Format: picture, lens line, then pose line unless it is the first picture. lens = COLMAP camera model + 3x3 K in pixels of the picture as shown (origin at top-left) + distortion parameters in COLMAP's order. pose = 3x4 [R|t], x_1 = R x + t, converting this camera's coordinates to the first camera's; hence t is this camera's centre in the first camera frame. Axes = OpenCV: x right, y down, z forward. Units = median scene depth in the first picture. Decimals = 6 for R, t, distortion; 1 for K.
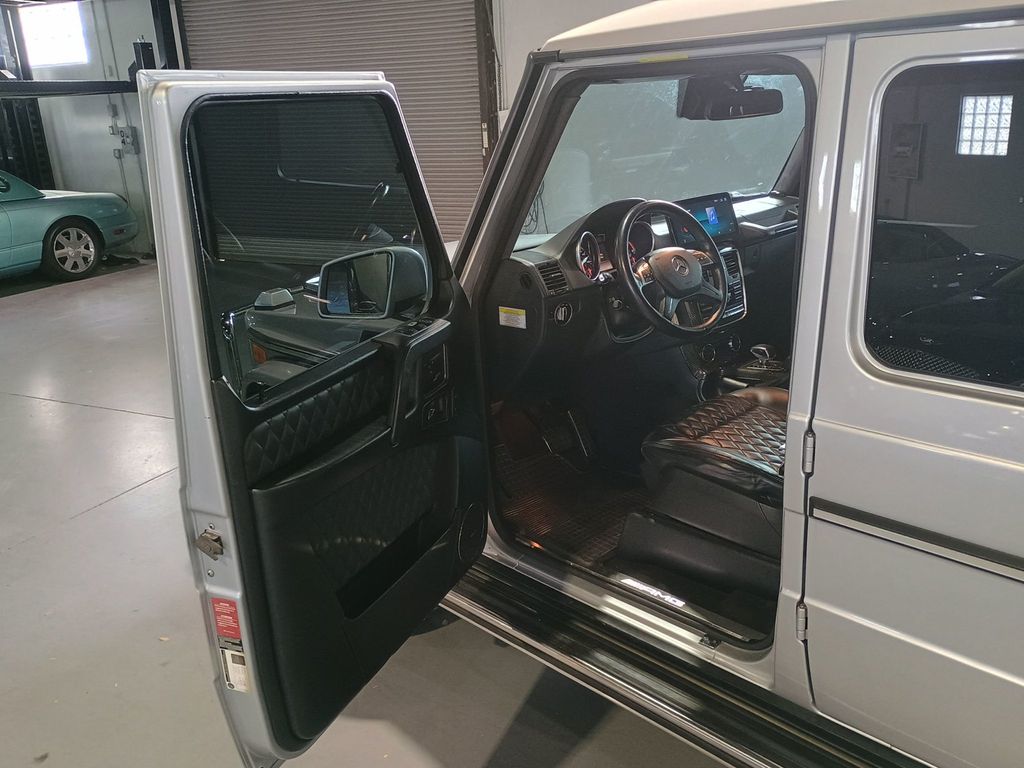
lens RADIAL K [[886.8, 0, 509.4], [0, 886.8, 389.8], [0, 0, 1]] dist [0.004135, -0.000590]
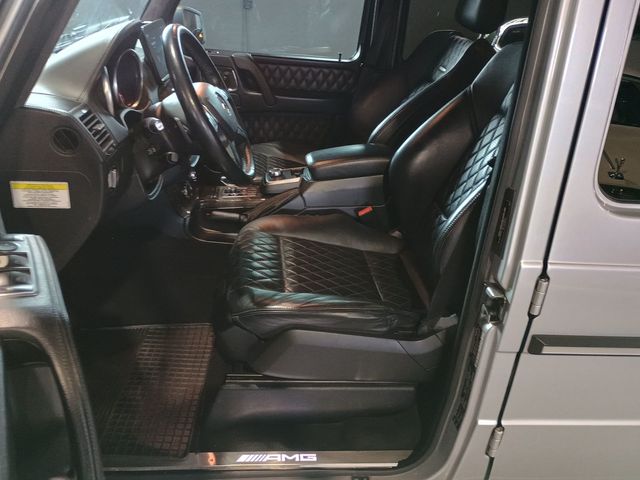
lens RADIAL K [[554.3, 0, 318.4], [0, 554.3, 243.7], [0, 0, 1]] dist [0.004135, -0.000590]
pose [[0.611531, -0.240712, 0.753716, -0.215644], [0.129621, 0.970208, 0.204684, -0.117199], [-0.780531, -0.027473, 0.624513, 0.645495]]
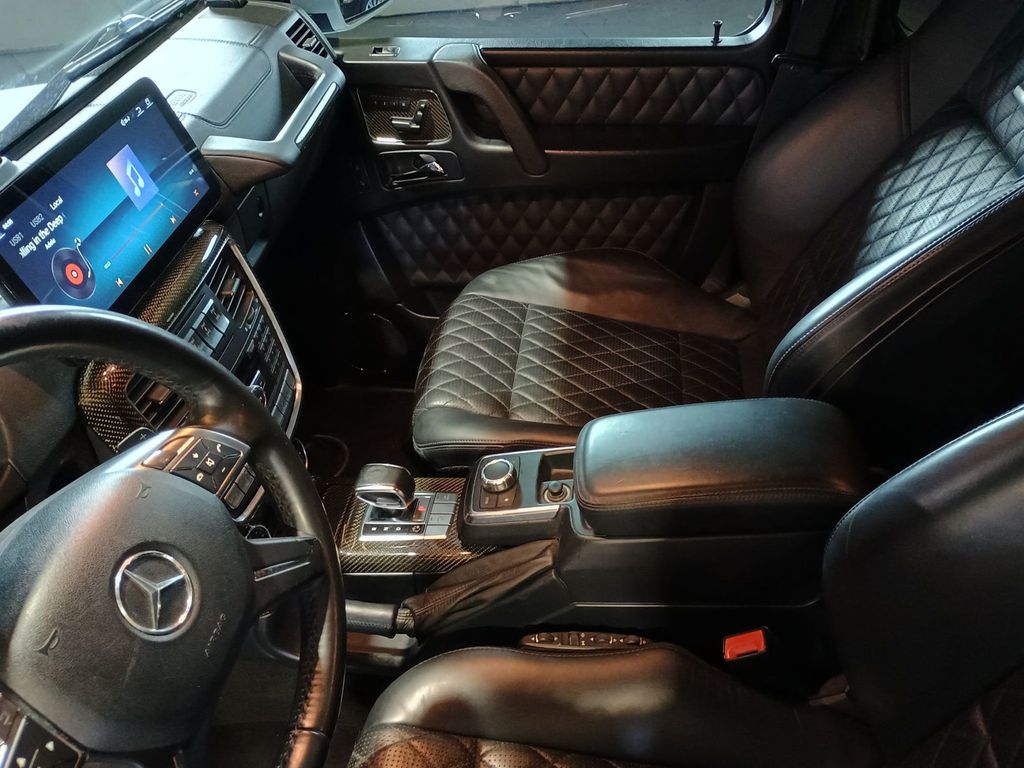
lens RADIAL K [[886.8, 0, 509.4], [0, 886.8, 389.8], [0, 0, 1]] dist [0.004135, -0.000590]
pose [[0.763020, -0.384299, 0.519725, 0.180085], [0.199544, 0.904835, 0.376106, -0.286356], [-0.614803, -0.183269, 0.767092, 0.858386]]
